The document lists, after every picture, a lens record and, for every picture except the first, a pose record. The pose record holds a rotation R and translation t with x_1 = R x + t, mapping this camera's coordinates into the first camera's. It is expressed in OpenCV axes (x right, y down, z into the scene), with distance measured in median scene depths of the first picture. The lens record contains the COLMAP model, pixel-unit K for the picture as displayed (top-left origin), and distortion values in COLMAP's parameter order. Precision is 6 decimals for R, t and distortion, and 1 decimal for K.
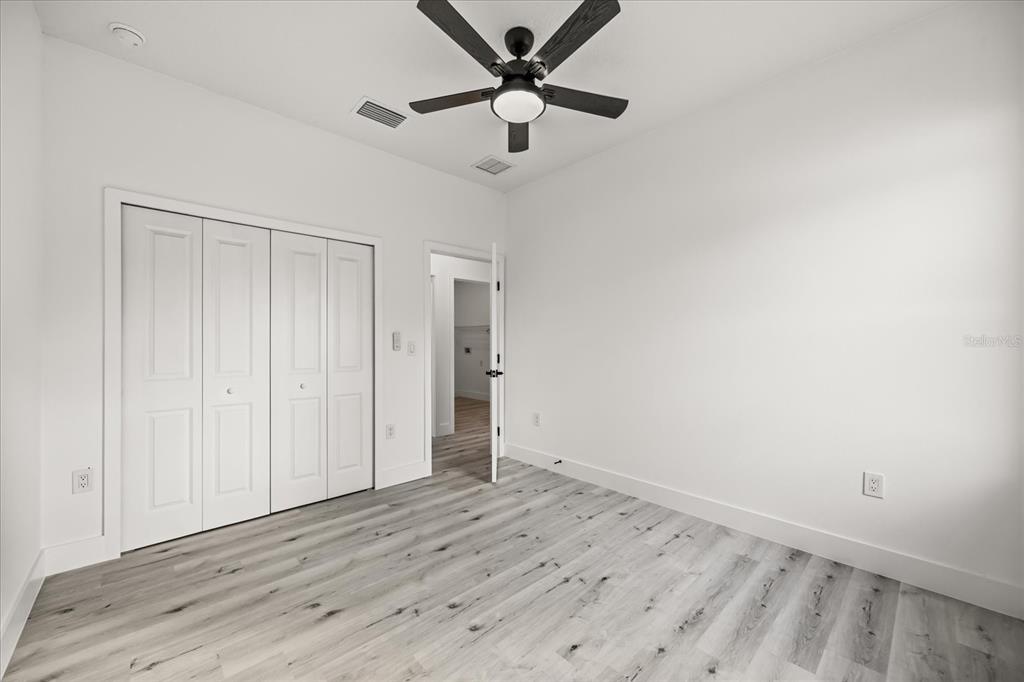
lens RADIAL K [[398.2, 0, 514.6], [0, 398.2, 337.6], [0, 0, 1]] dist [0.002571, -0.000105]
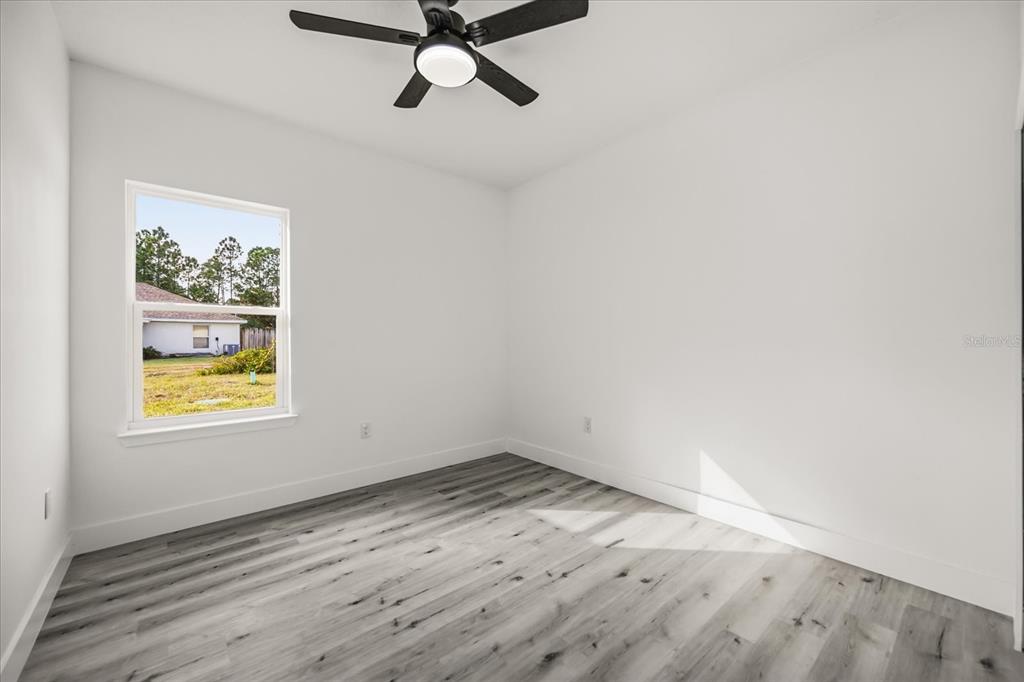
lens RADIAL K [[398.2, 0, 509.0], [0, 398.2, 341.9], [0, 0, 1]] dist [0.002571, -0.000105]
pose [[-0.997935, 0.005845, 0.063964, -0.193964], [0.005306, 0.999949, -0.008598, 0.026816], [-0.064011, -0.008241, -0.997915, 2.018825]]
